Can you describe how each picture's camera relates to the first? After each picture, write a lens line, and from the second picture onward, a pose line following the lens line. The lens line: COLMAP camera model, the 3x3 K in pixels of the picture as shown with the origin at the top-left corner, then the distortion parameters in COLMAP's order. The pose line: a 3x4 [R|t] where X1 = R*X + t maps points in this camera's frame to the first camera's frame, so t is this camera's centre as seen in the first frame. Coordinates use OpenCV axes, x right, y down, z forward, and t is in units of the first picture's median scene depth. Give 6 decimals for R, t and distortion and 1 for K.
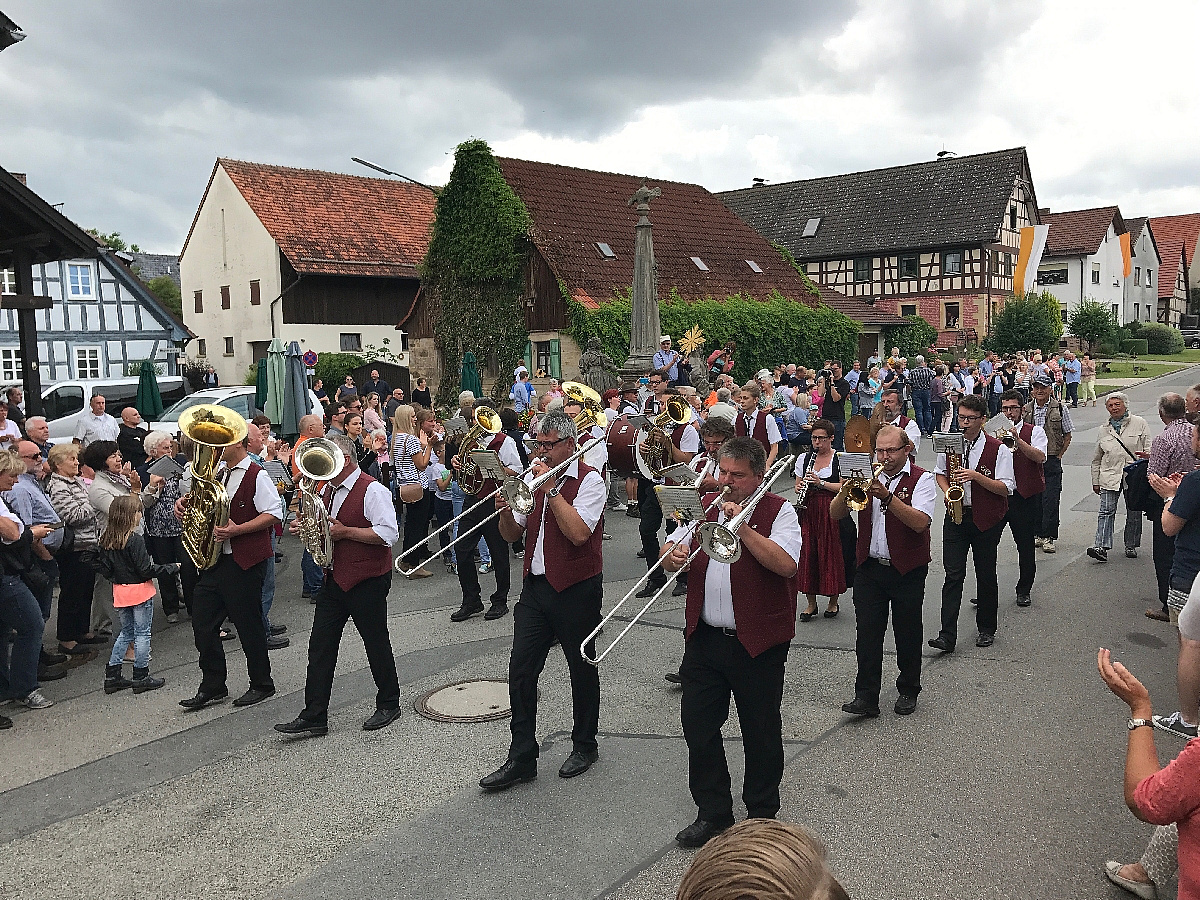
lens RADIAL K [[996.3, 0, 596.7], [0, 996.3, 443.7], [0, 0, 1]] dist [-0.013746, 0.065440]
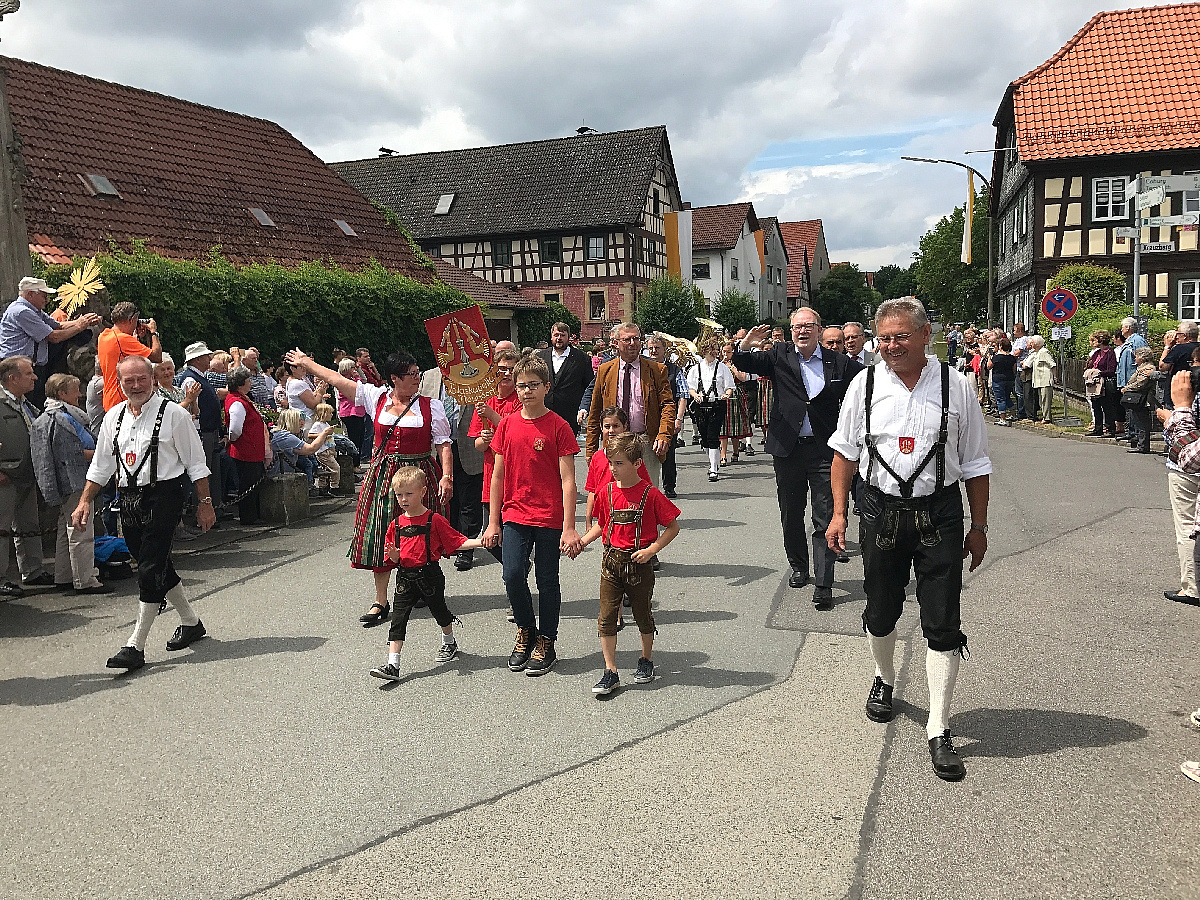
lens RADIAL K [[990.7, 0, 597.2], [0, 990.7, 446.3], [0, 0, 1]] dist [0.027934, -0.019343]
pose [[0.946635, -0.034067, 0.320504, 0.062065], [0.033929, 0.999406, 0.006019, -0.005160], [-0.320518, 0.005176, 0.947228, 0.142792]]
